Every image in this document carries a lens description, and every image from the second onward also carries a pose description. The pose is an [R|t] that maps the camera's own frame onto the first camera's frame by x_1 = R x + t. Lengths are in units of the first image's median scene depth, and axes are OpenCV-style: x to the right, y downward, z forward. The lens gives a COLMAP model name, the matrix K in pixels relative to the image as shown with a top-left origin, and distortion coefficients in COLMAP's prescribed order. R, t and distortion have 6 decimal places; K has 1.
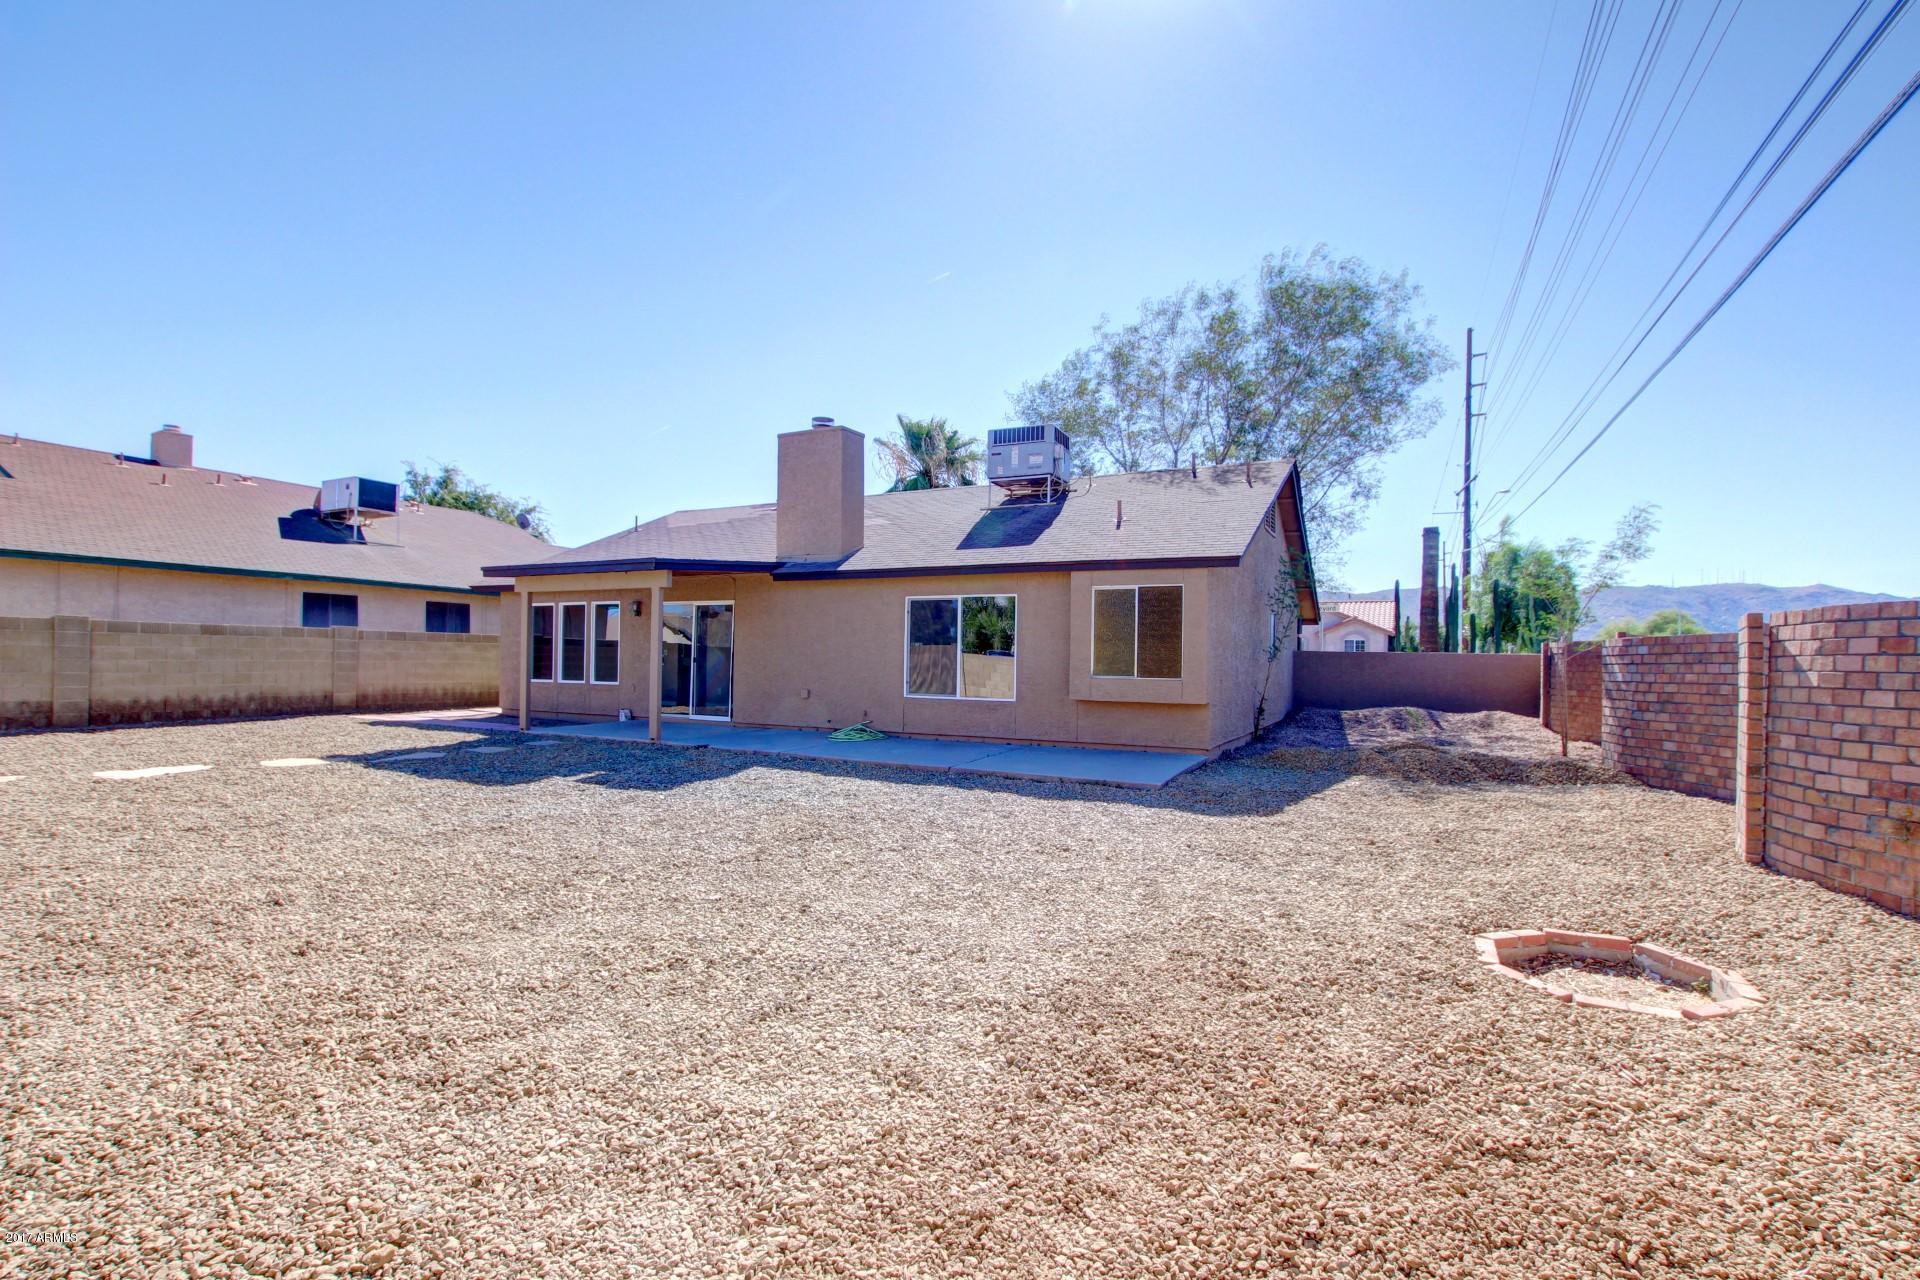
lens RADIAL K [[927.9, 0, 940.4], [0, 927.9, 647.9], [0, 0, 1]] dist [-0.032251, 0.003047]
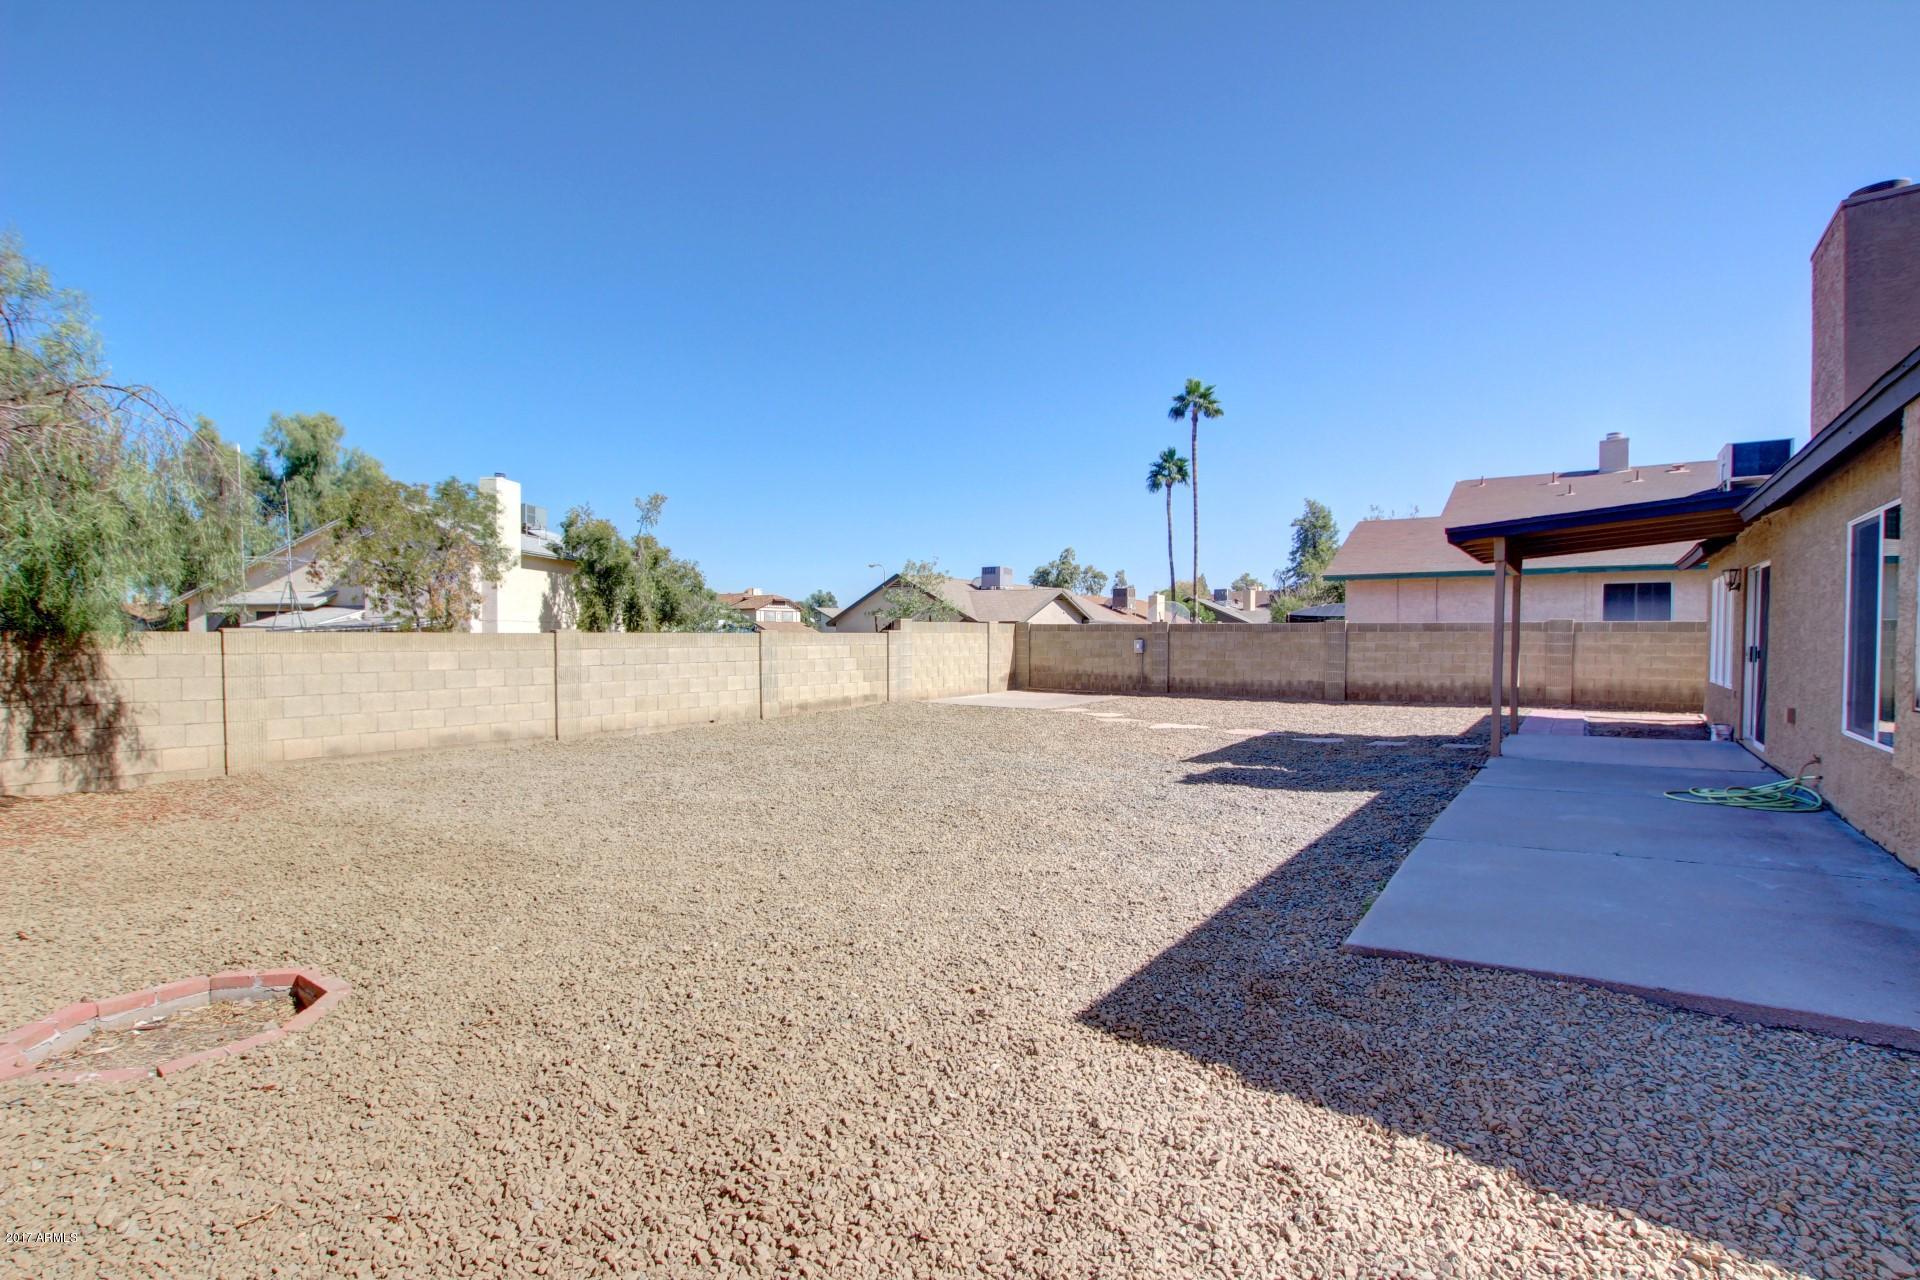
lens RADIAL K [[927.9, 0, 960.3], [0, 927.9, 641.4], [0, 0, 1]] dist [-0.032251, 0.003047]
pose [[-0.126633, -0.007178, -0.991924, 0.469746], [0.010535, 0.999908, -0.008581, 0.002523], [0.991894, -0.011537, -0.126546, 0.551220]]
